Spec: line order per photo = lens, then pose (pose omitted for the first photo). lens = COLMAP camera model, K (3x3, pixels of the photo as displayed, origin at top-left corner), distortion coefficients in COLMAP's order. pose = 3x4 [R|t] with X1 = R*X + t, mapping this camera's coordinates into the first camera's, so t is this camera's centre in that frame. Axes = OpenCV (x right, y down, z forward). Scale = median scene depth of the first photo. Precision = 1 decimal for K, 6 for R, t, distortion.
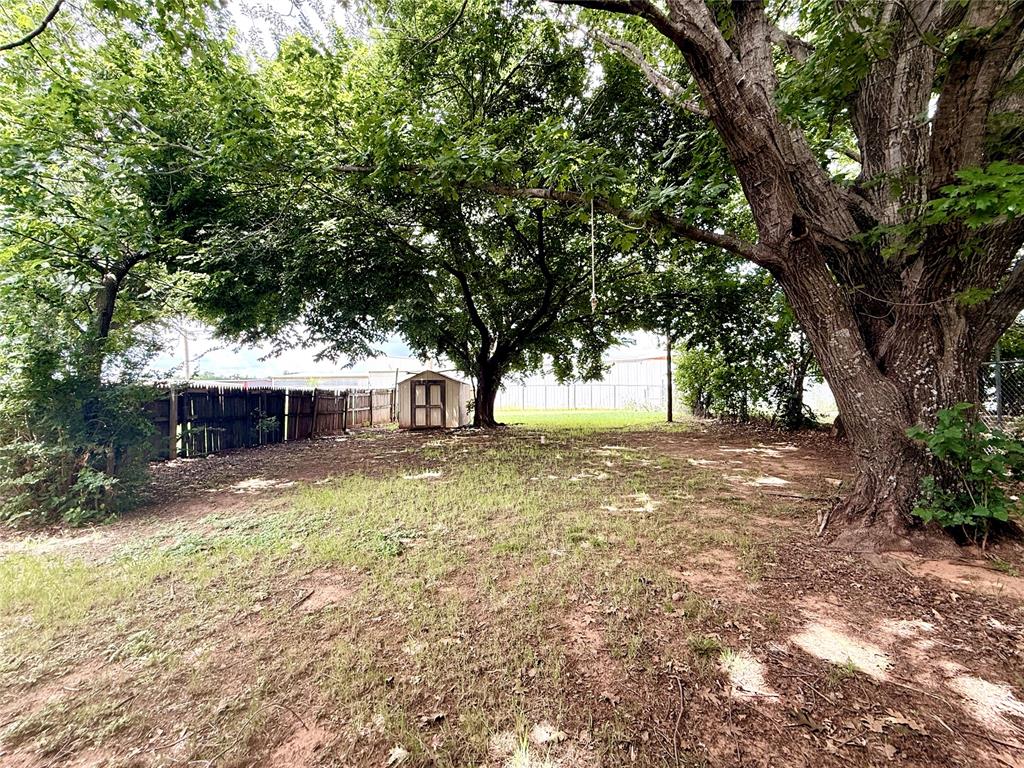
lens RADIAL K [[416.7, 0, 513.7], [0, 416.7, 374.1], [0, 0, 1]] dist [0.003982, 0.000028]
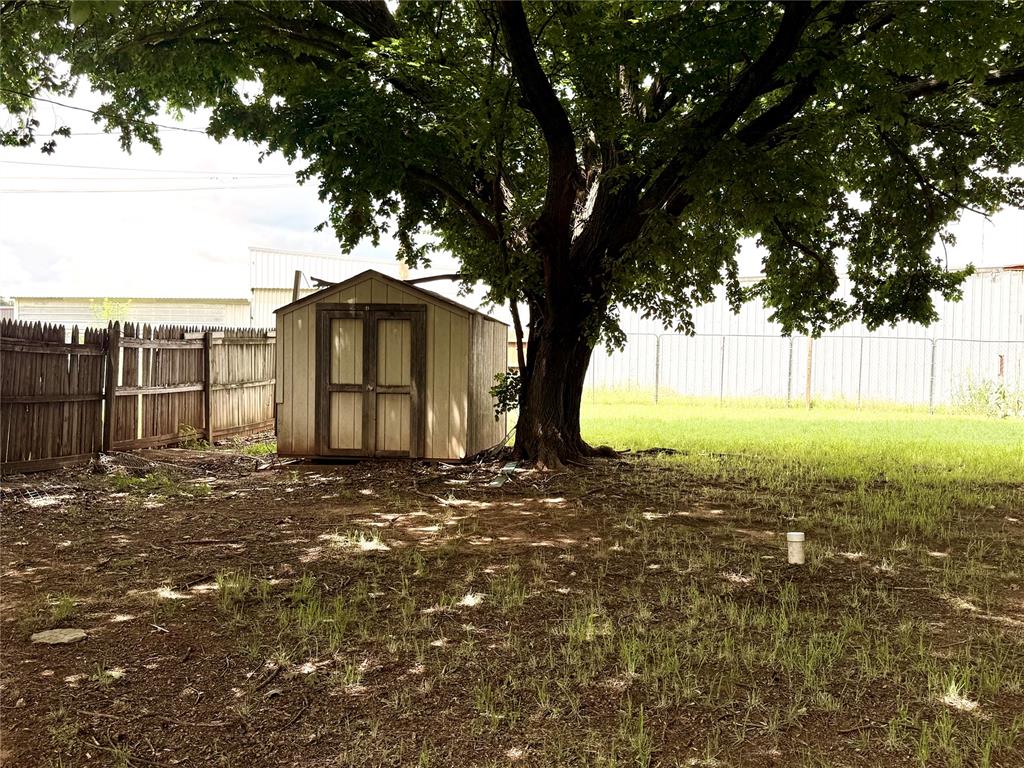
lens RADIAL K [[955.4, 0, 512.9], [0, 955.4, 384.4], [0, 0, 1]] dist [0.020657, 0.000000]
pose [[0.994346, 0.033114, -0.100897, -0.026166], [-0.025386, 0.996713, 0.076937, 0.015584], [0.103113, -0.073941, 0.991918, 0.283157]]
